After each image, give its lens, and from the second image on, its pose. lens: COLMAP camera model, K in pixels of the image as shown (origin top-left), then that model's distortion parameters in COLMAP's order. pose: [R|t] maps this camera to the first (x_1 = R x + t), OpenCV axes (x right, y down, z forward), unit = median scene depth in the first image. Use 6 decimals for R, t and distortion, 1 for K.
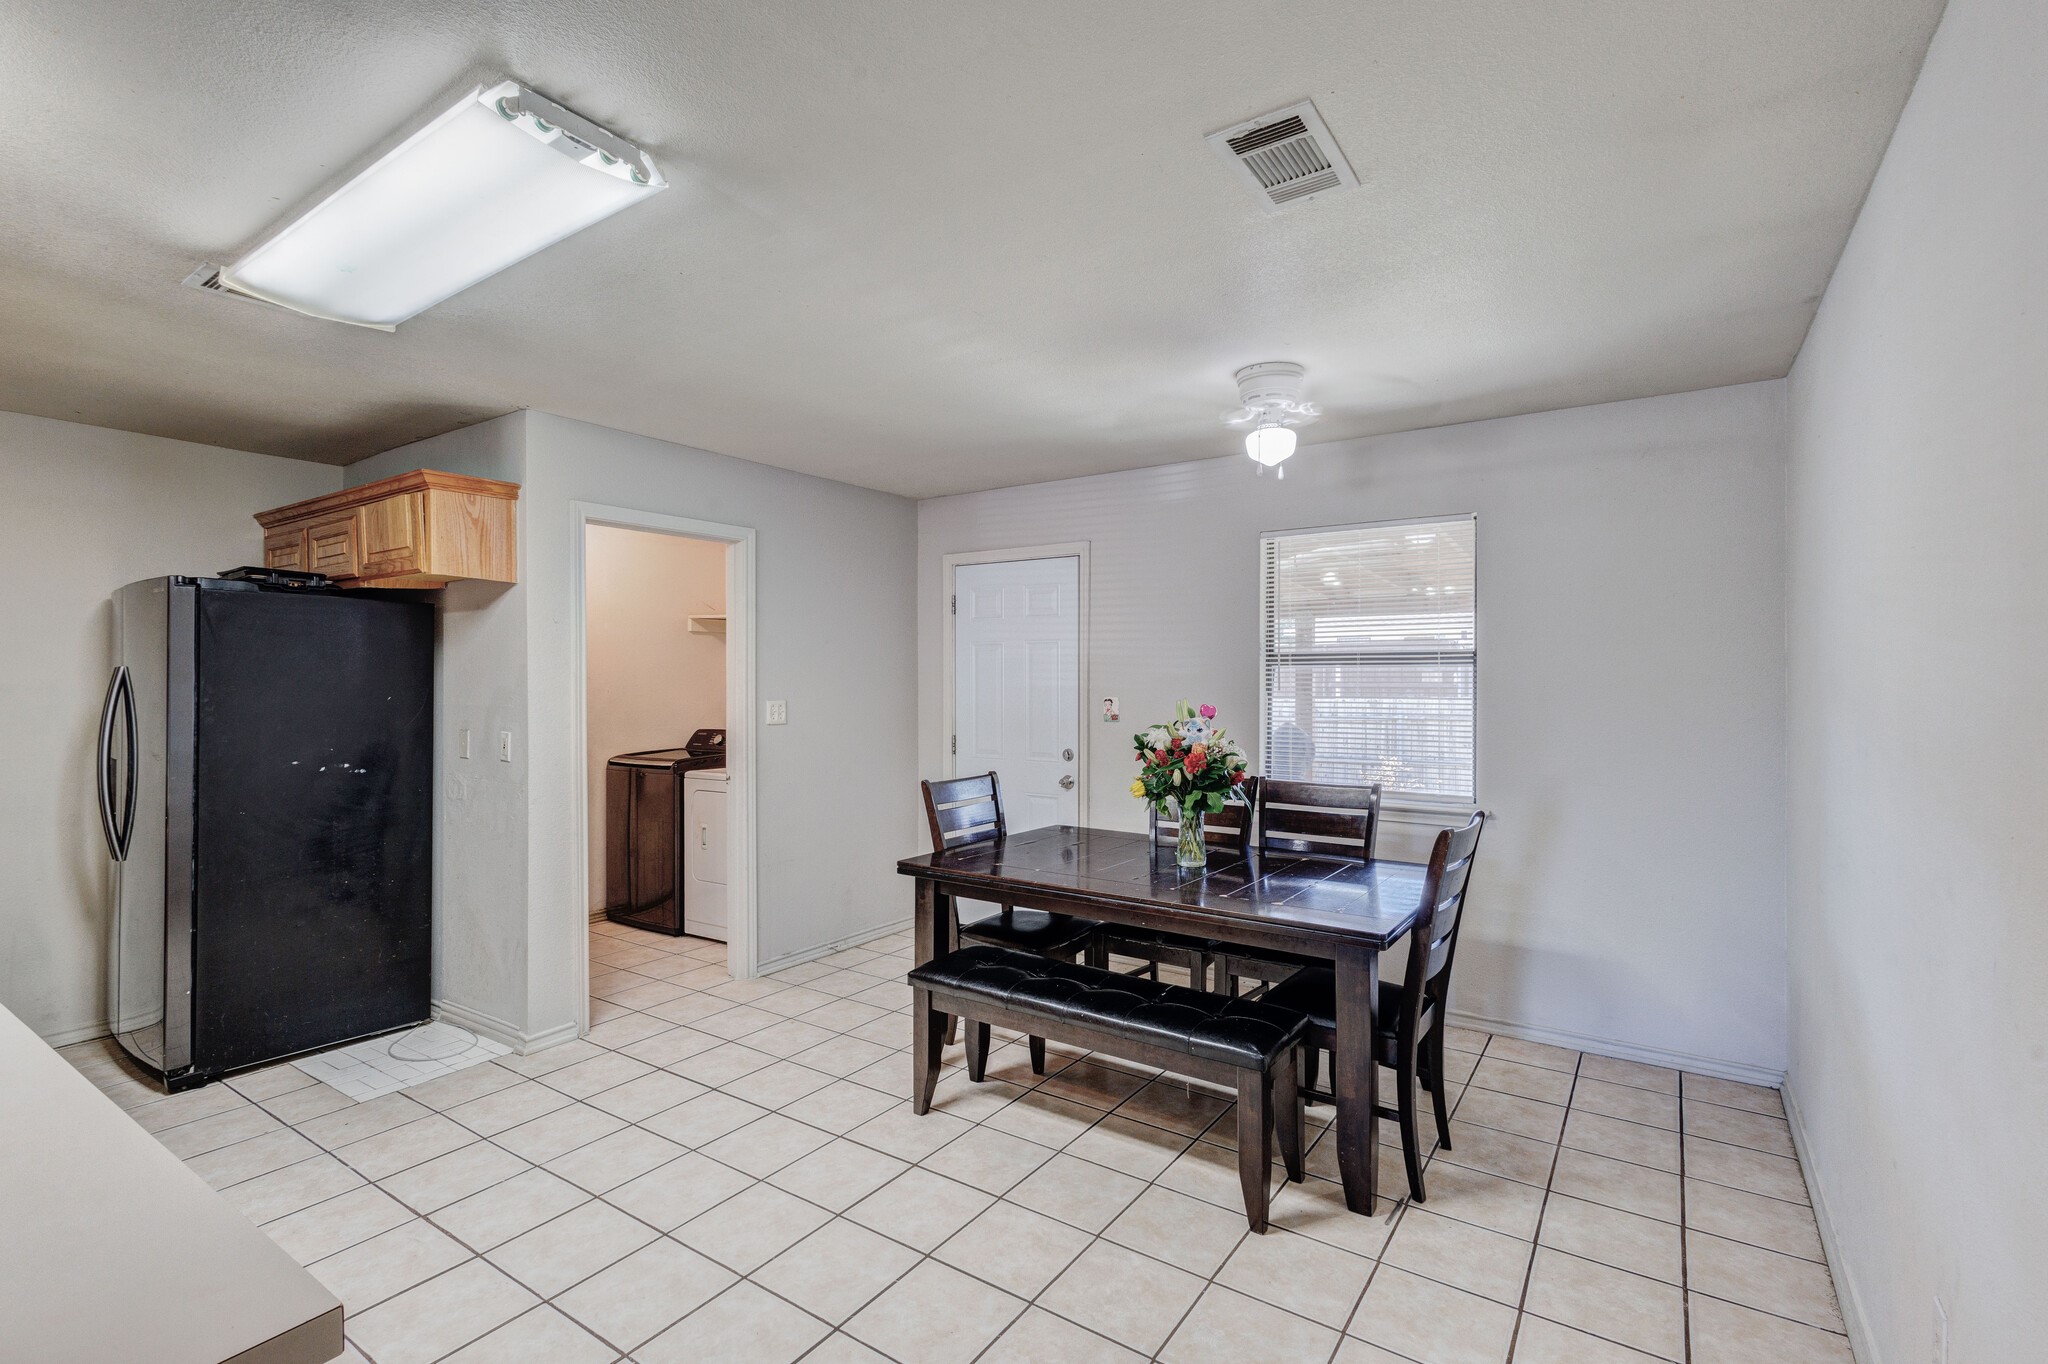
lens RADIAL K [[954.9, 0, 1023.2], [0, 954.9, 683.5], [0, 0, 1]] dist [0.007809, -0.002540]
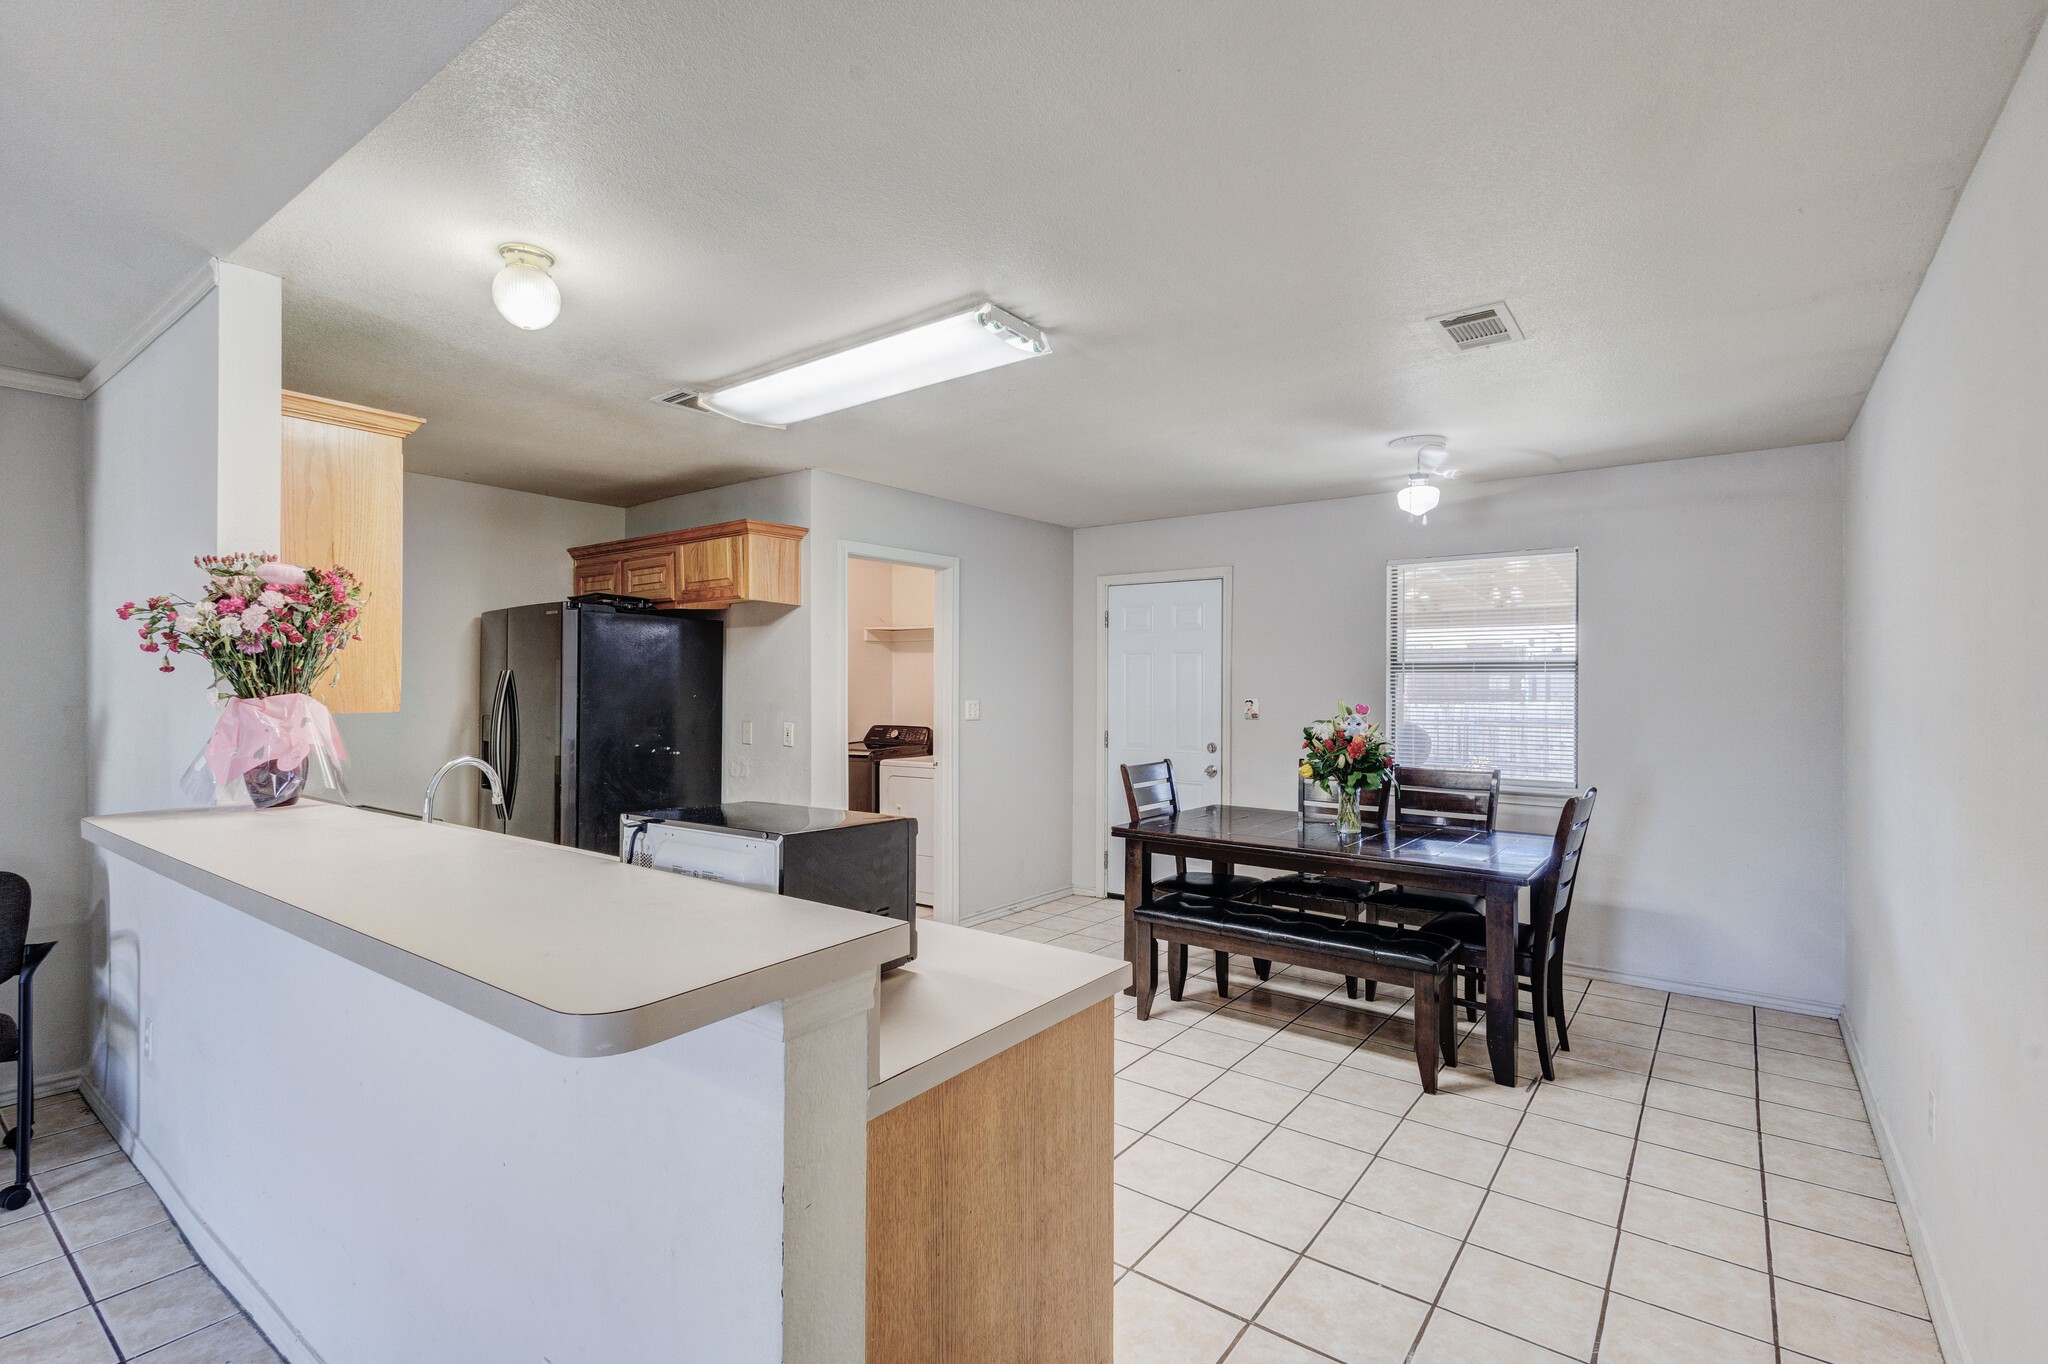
lens RADIAL K [[954.9, 0, 1019.1], [0, 954.9, 682.4], [0, 0, 1]] dist [0.007809, -0.002540]
pose [[0.998730, 0.004256, -0.050211, -0.202260], [-0.004546, 0.999974, -0.005671, 0.002985], [0.050185, 0.005892, 0.998723, -0.286336]]
